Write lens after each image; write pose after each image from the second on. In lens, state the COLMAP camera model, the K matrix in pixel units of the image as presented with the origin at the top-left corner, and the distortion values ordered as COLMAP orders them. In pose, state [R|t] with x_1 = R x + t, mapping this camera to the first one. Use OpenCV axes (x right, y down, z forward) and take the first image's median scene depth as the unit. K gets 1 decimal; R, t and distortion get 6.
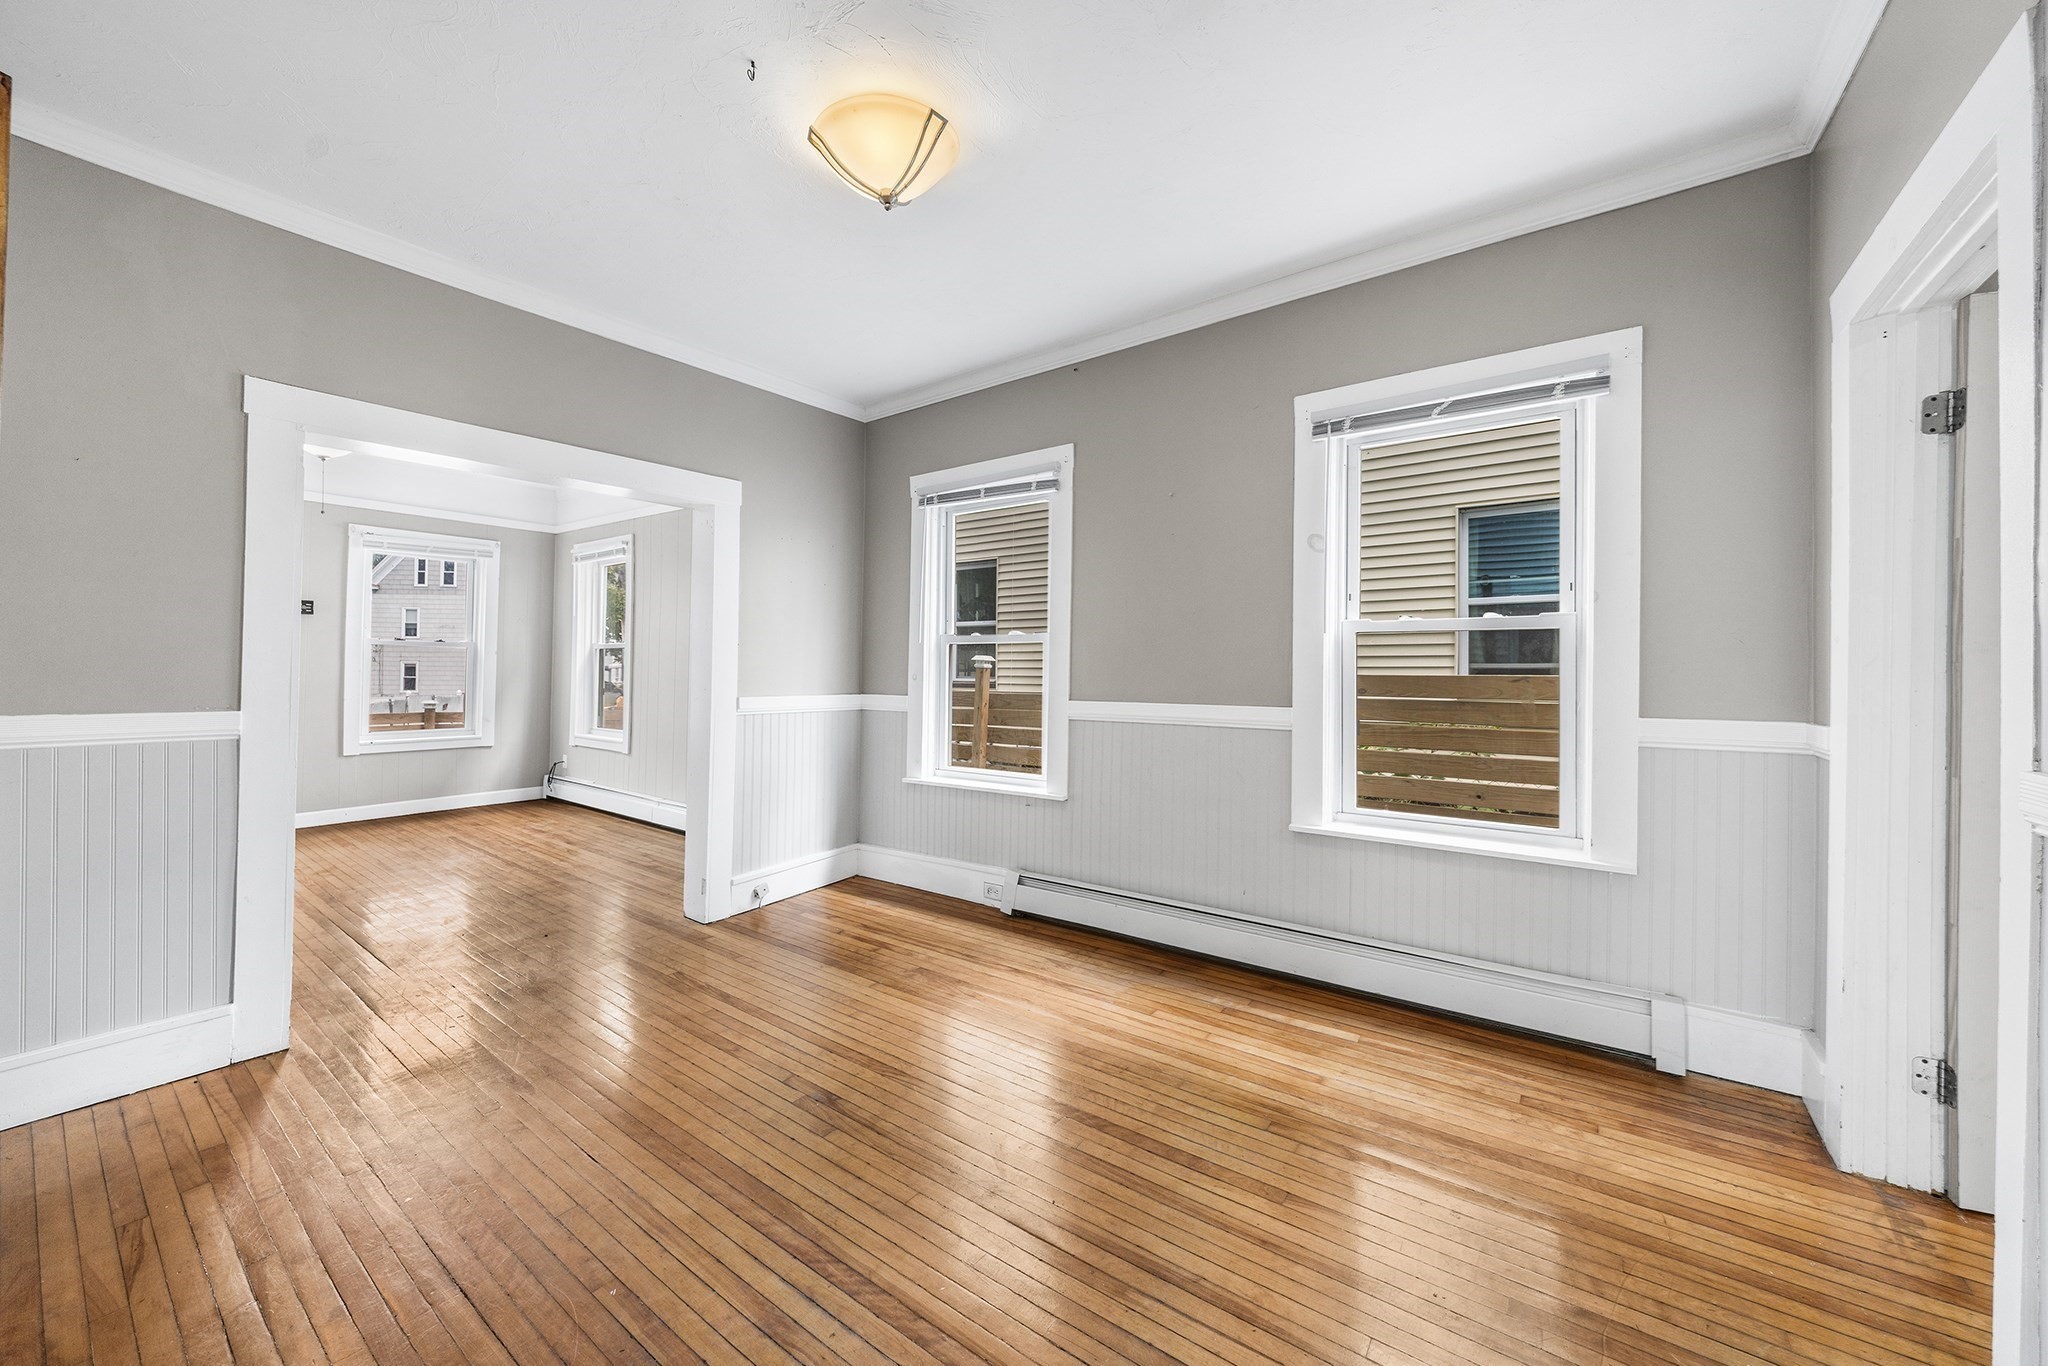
lens RADIAL K [[762.0, 0, 1013.9], [0, 762.0, 672.7], [0, 0, 1]] dist [0.000848, -0.000019]
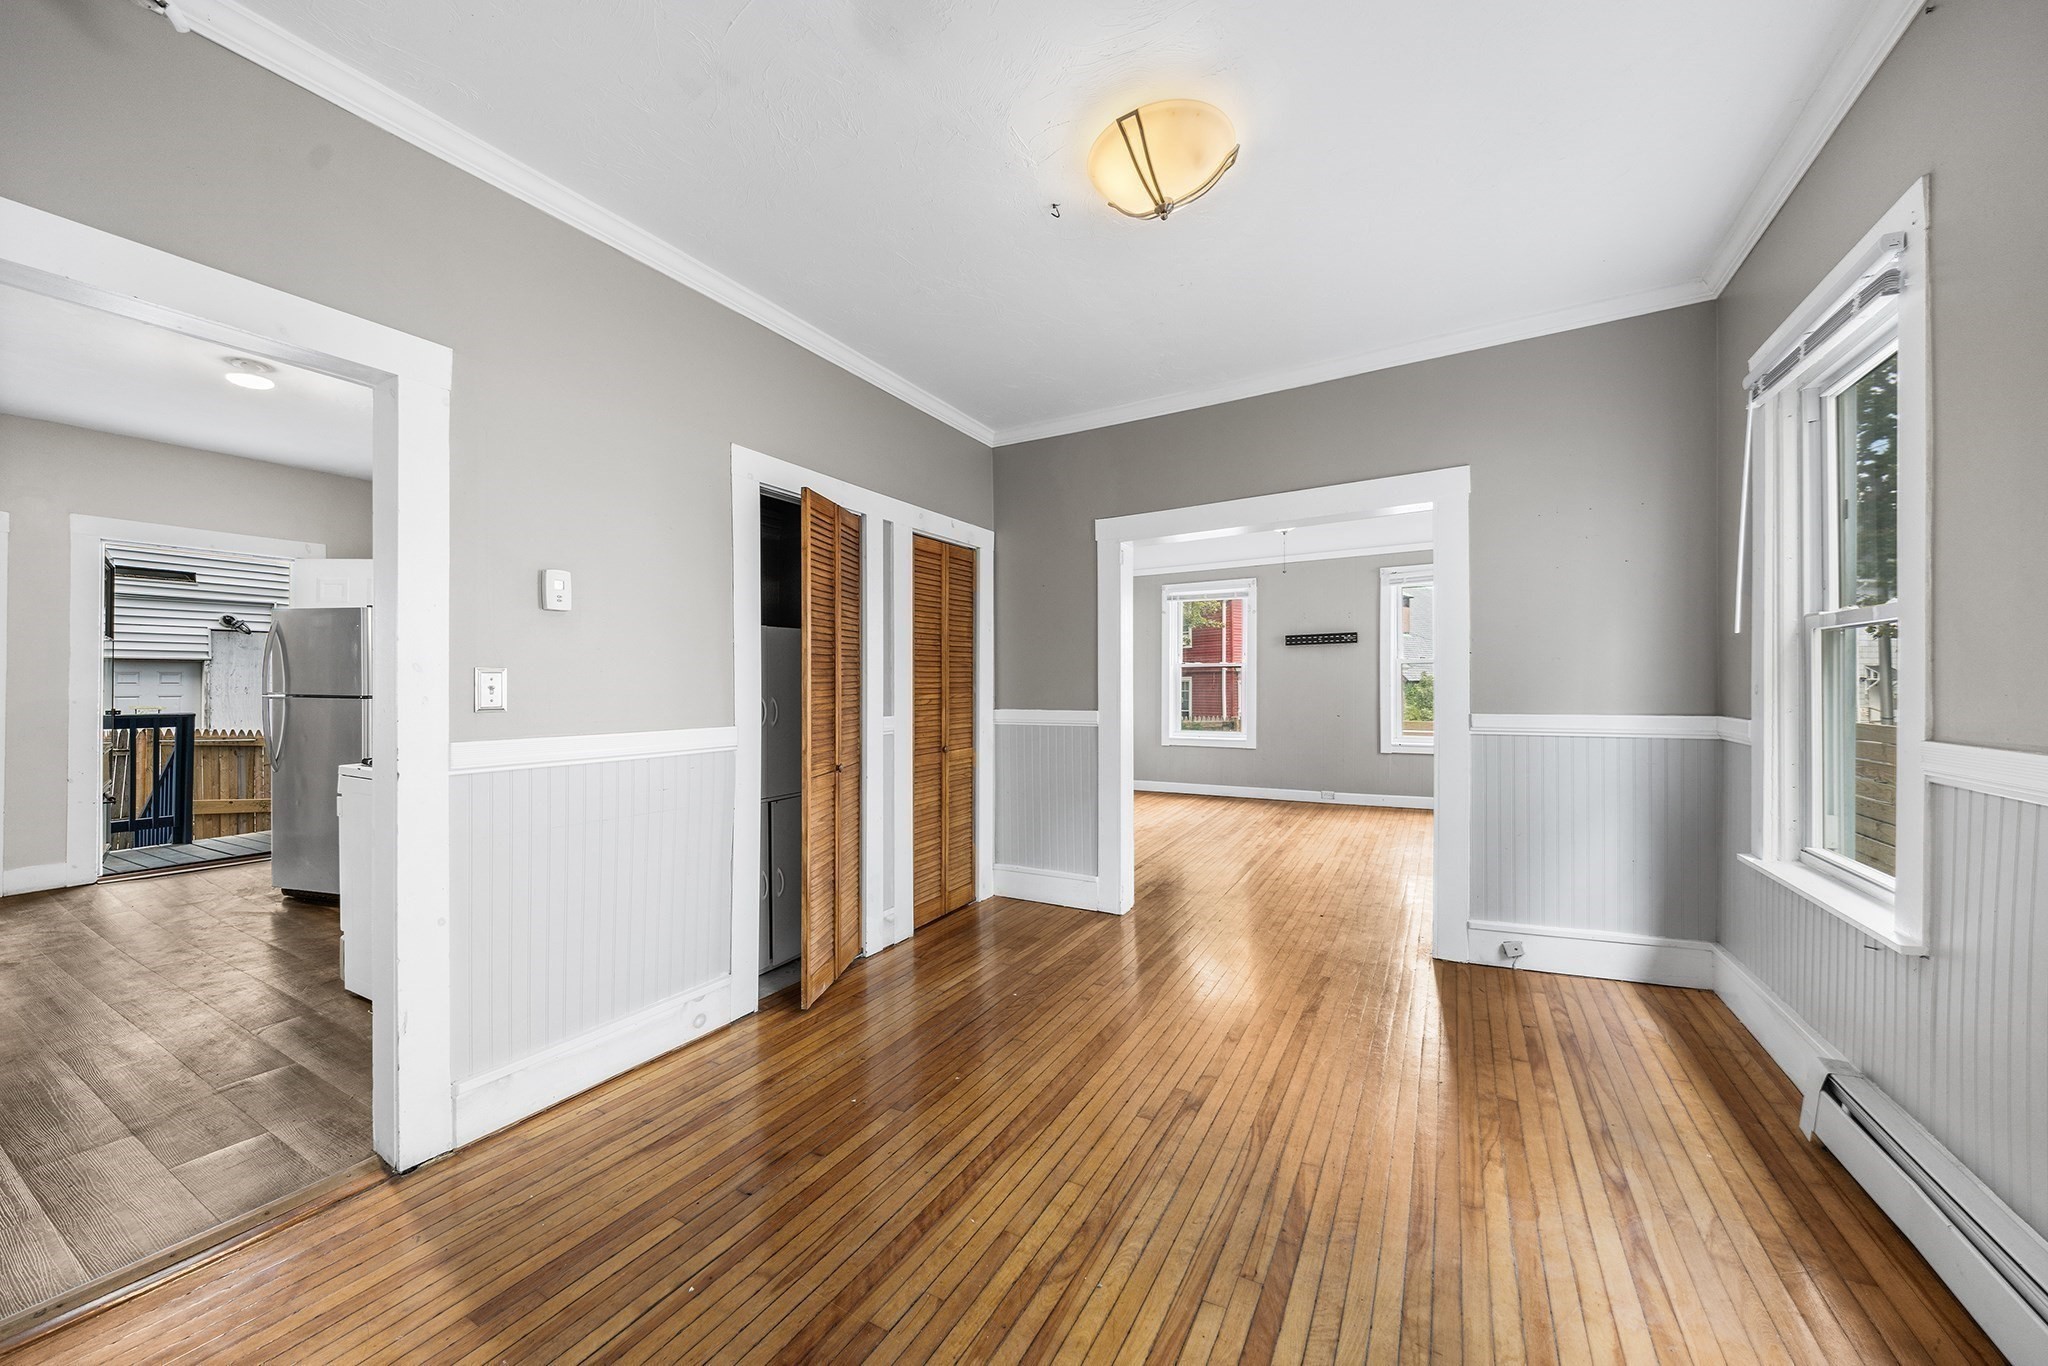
lens RADIAL K [[762.0, 0, 1016.7], [0, 762.0, 678.6], [0, 0, 1]] dist [0.000848, -0.000019]
pose [[0.122738, -0.017431, -0.992286, 0.387241], [0.005433, 0.999843, -0.016892, 0.004625], [0.992424, -0.003317, 0.122813, 0.336580]]
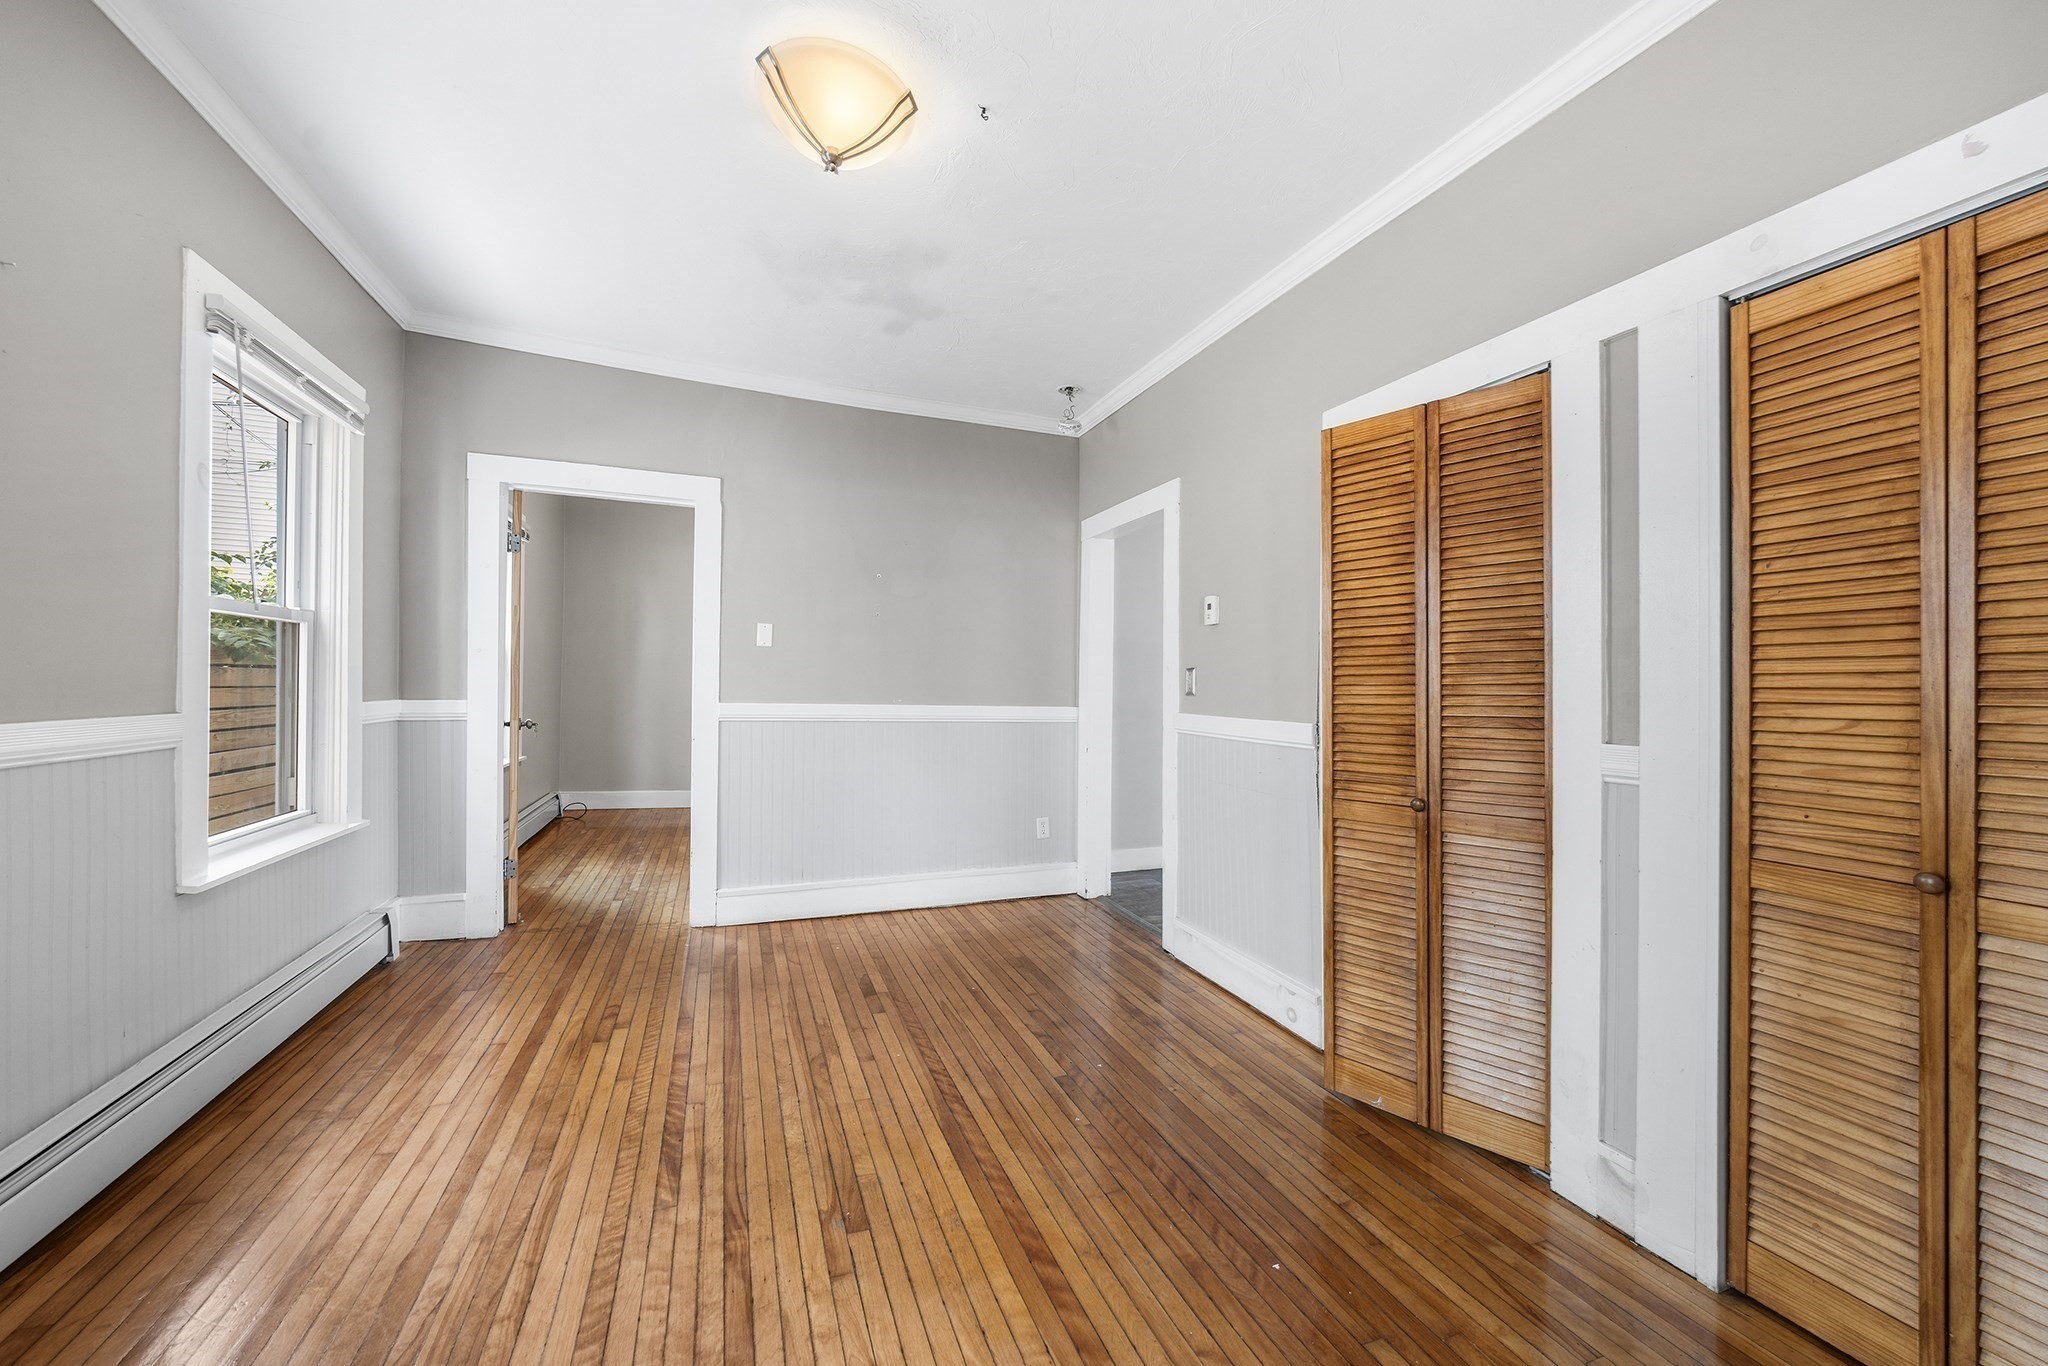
lens RADIAL K [[762.0, 0, 1012.1], [0, 762.0, 681.7], [0, 0, 1]] dist [0.000848, -0.000019]
pose [[-0.841929, -0.016353, 0.539341, -0.429919], [-0.018492, 0.999828, 0.001449, 0.003488], [-0.539271, -0.008754, -0.842087, 0.818274]]
